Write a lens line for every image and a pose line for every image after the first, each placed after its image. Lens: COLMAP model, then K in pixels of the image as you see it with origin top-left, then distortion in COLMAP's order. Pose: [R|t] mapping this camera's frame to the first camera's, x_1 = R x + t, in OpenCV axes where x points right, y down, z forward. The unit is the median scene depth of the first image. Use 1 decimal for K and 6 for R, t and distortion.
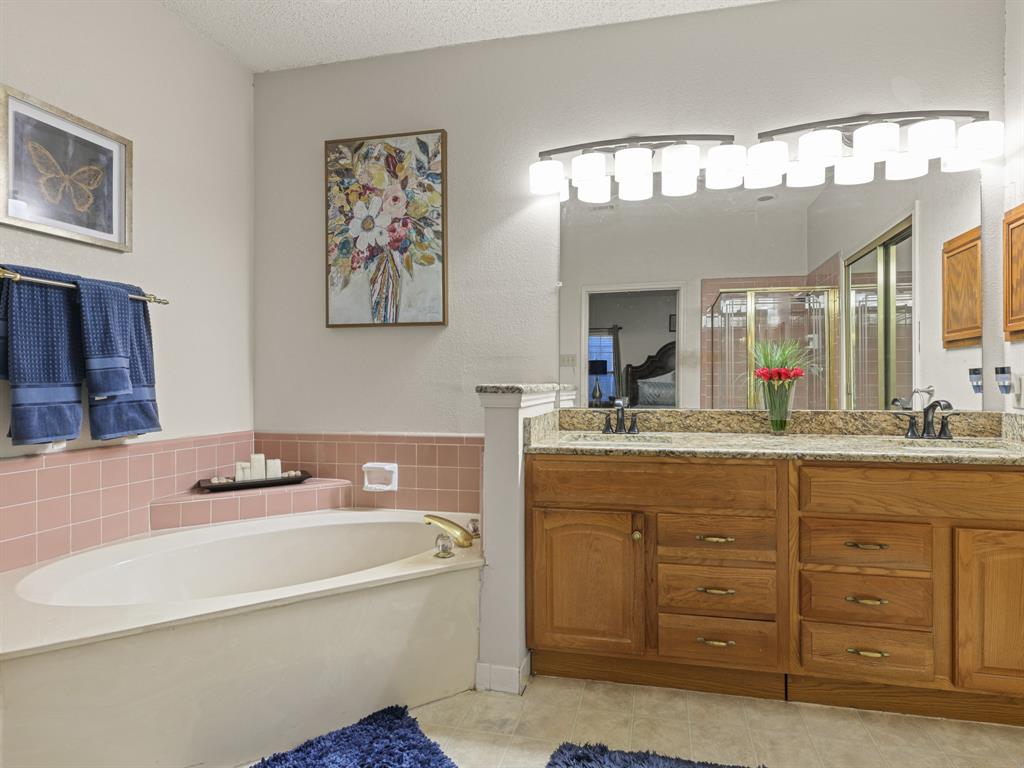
lens RADIAL K [[585.4, 0, 514.6], [0, 585.4, 381.7], [0, 0, 1]] dist [-0.002292, 0.001900]
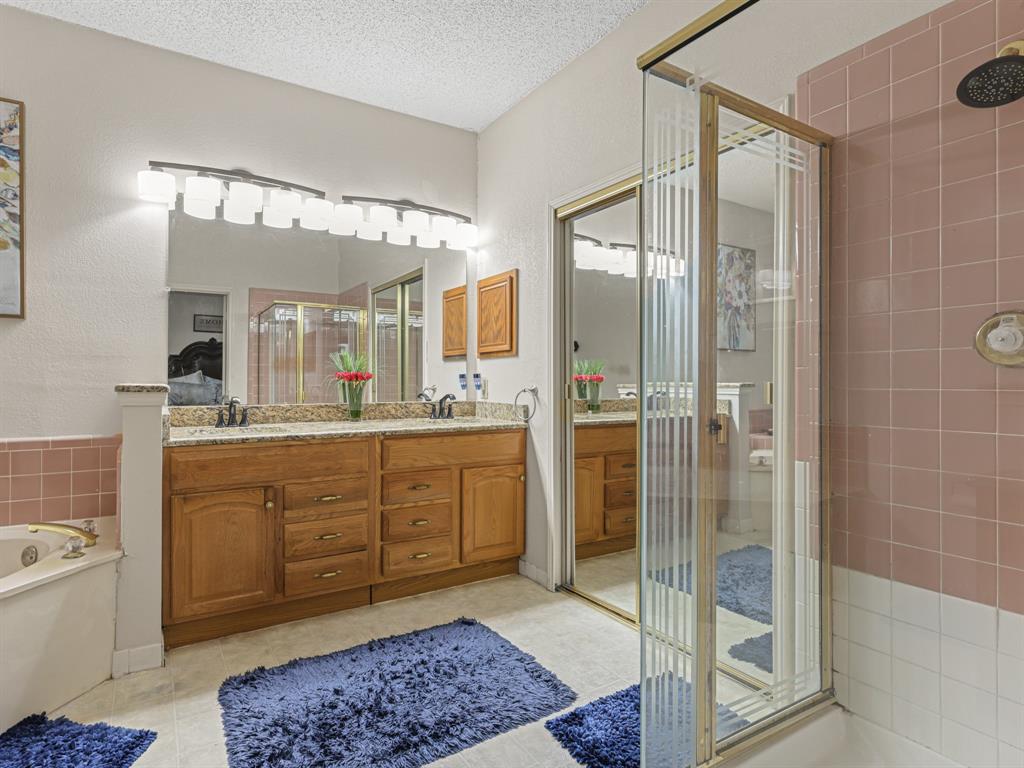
lens RADIAL K [[585.4, 0, 512.1], [0, 585.4, 382.5], [0, 0, 1]] dist [-0.002292, 0.001900]
pose [[0.679219, 0.002483, 0.733931, -0.315914], [-0.004110, 0.999991, 0.000419, -0.001345], [-0.733924, -0.003301, 0.679223, -0.202603]]
